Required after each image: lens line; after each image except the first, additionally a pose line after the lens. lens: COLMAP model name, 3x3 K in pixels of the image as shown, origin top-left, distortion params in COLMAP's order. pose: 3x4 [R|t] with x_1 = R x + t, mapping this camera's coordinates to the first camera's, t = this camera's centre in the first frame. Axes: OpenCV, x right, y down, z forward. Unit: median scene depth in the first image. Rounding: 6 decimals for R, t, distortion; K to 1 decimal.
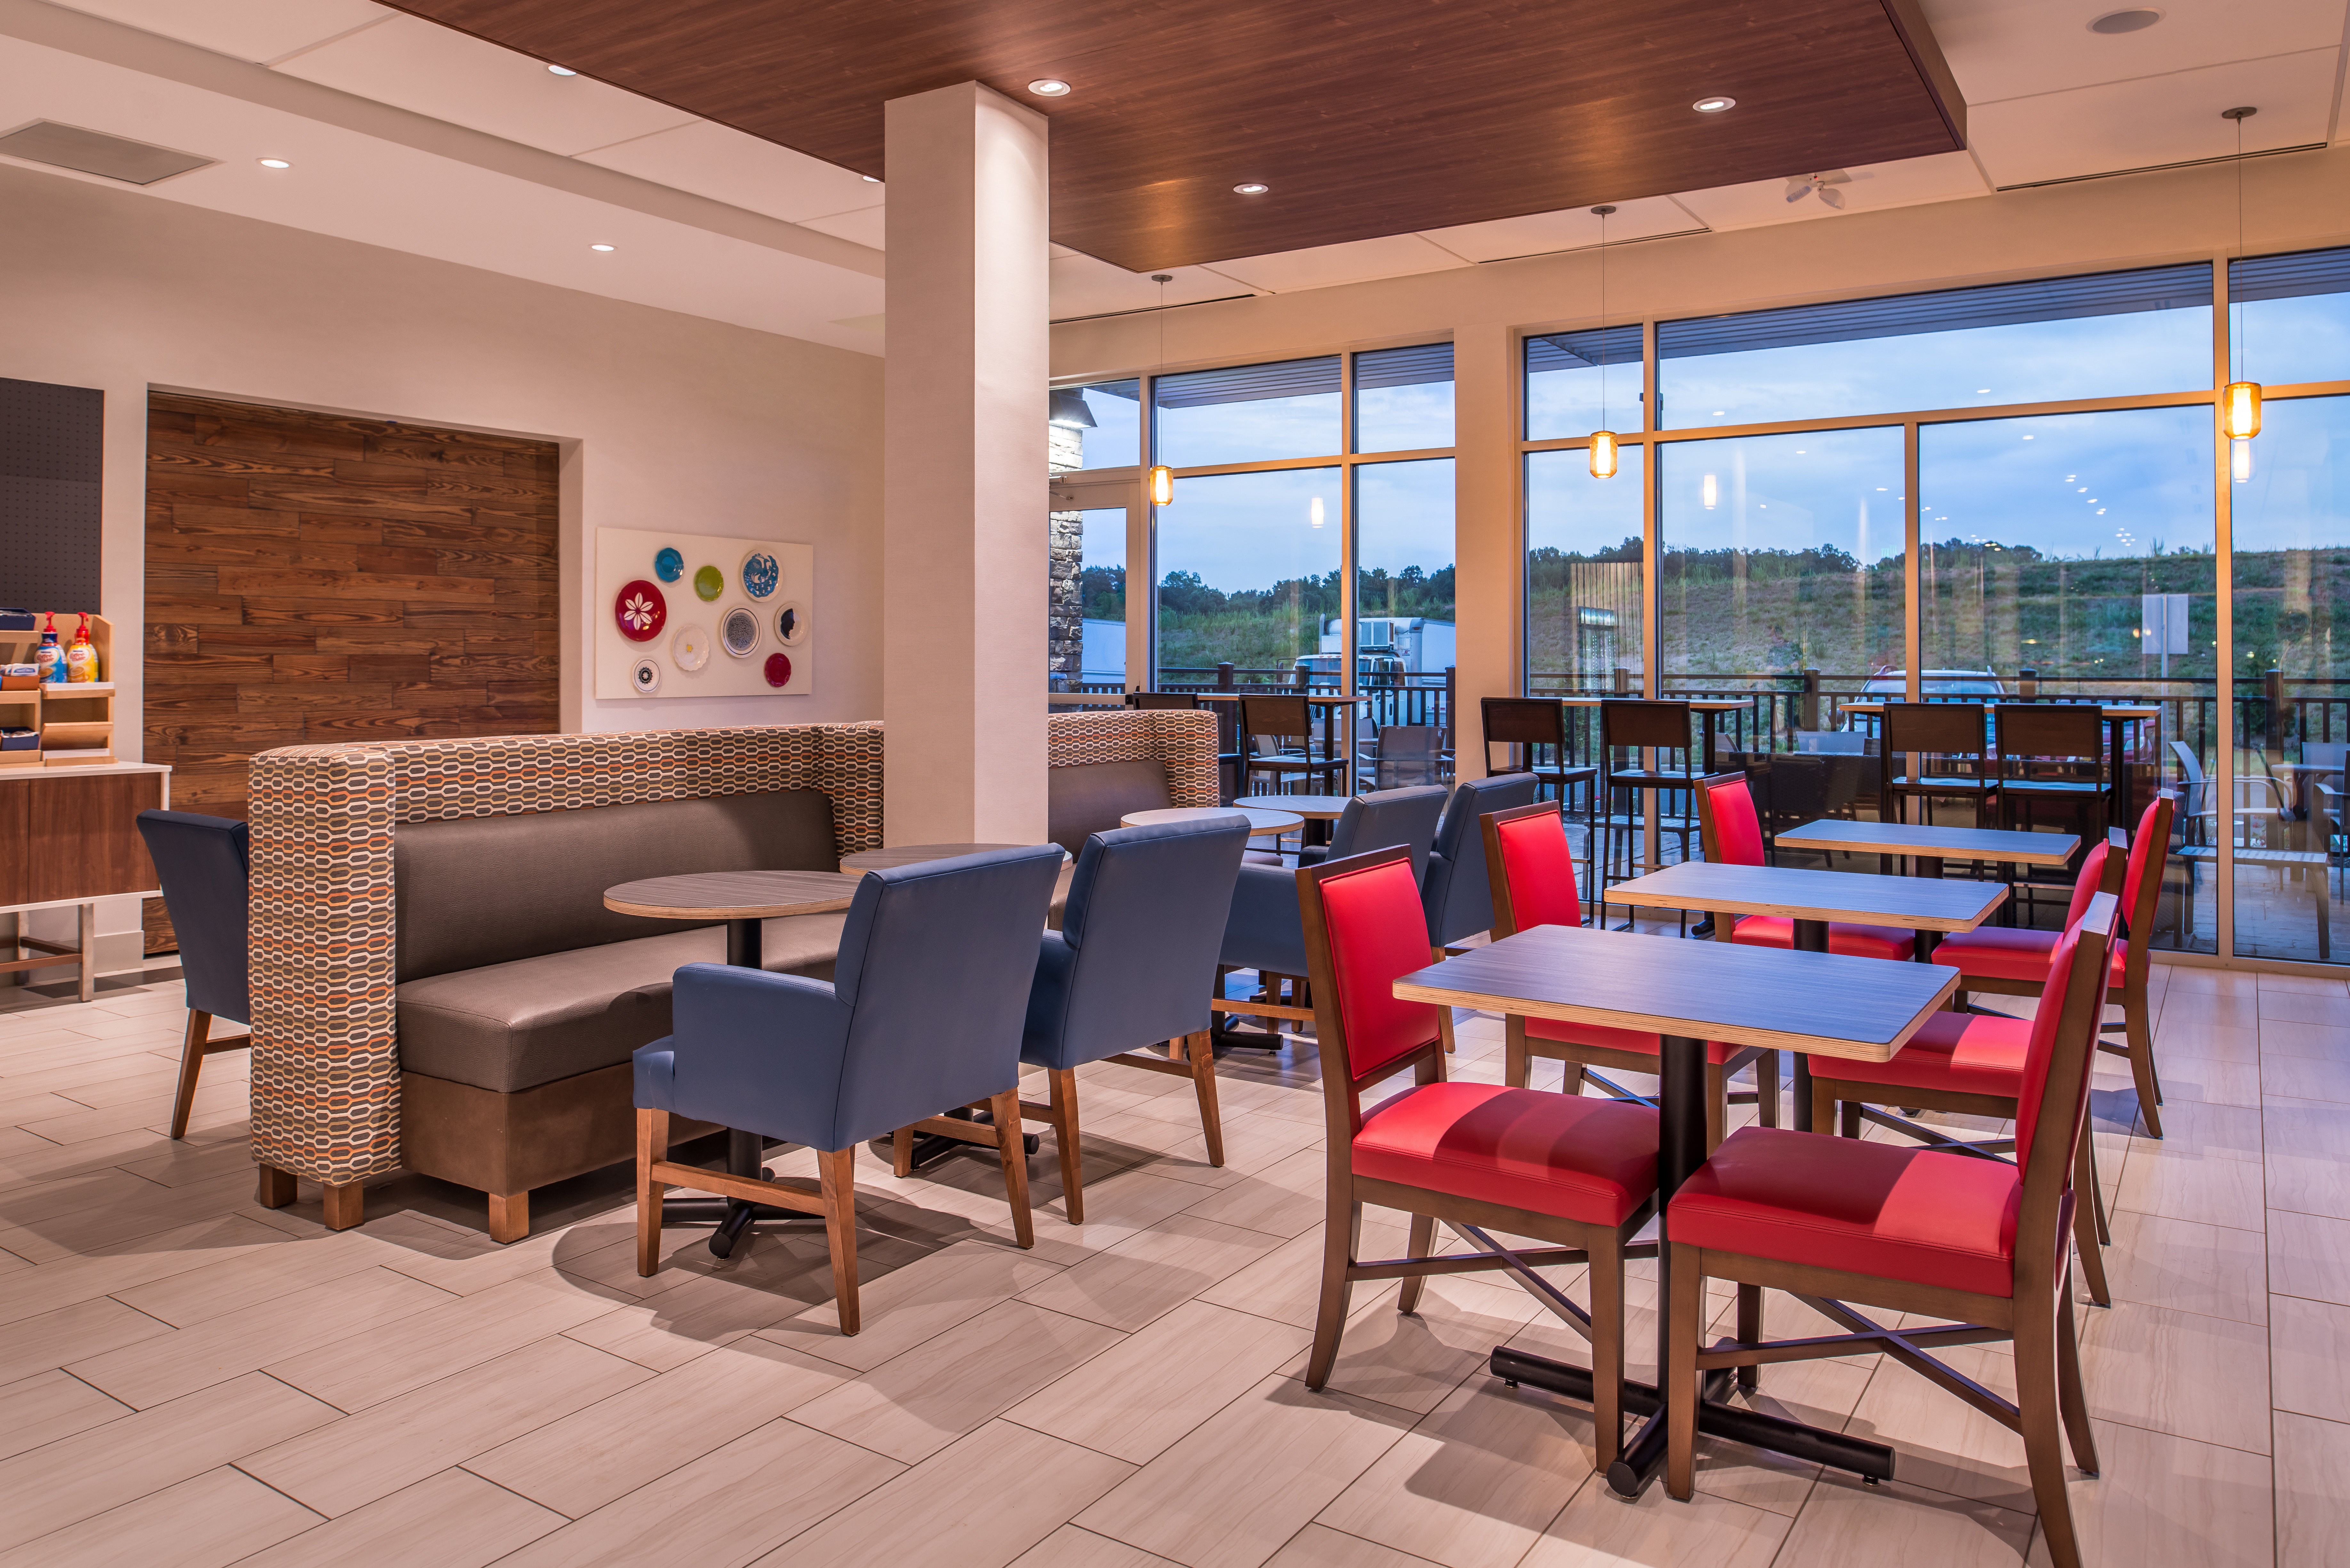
lens RADIAL K [[1626.0, 0, 1172.7], [0, 1626.0, 676.2], [0, 0, 1]] dist [0.028026, -0.001348]
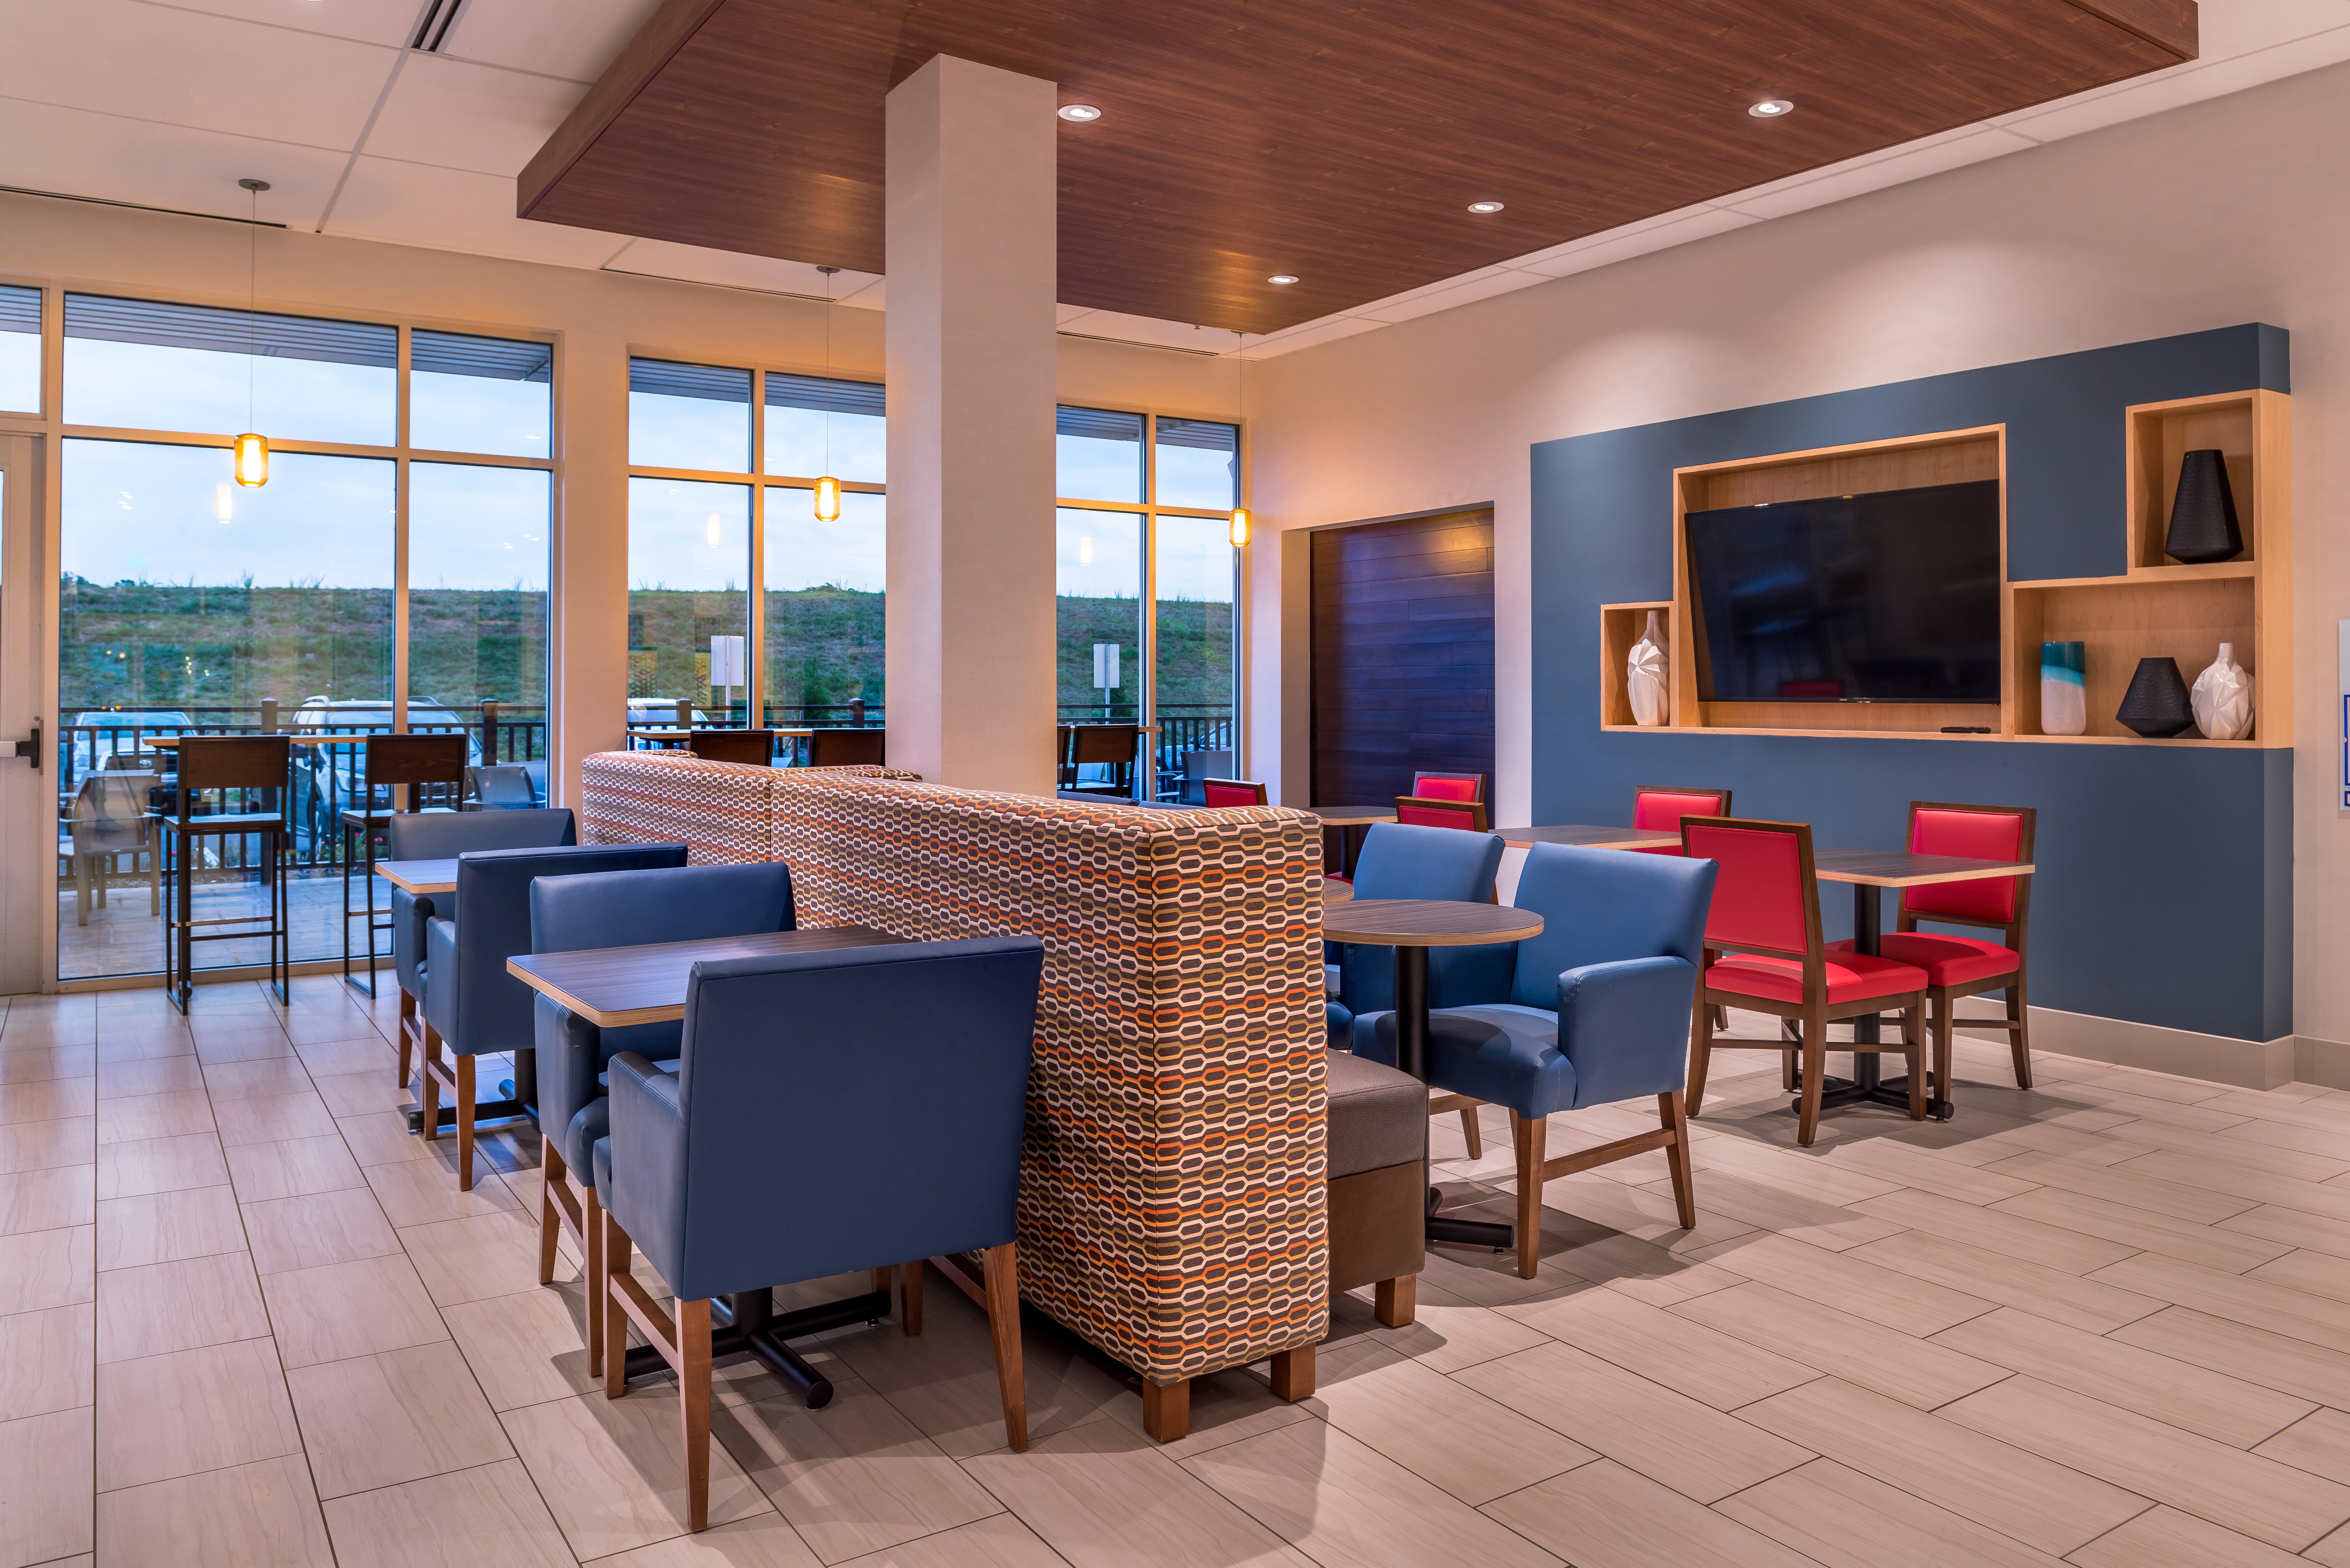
lens RADIAL K [[1627.9, 0, 1175.0], [0, 1627.9, 784.0], [0, 0, 1]] dist [-0.037570, 0.000316]
pose [[0.385285, -0.056146, 0.921088, -0.570150], [0.012185, 0.998370, 0.055760, -0.005219], [-0.922717, -0.010260, 0.385341, 0.342660]]
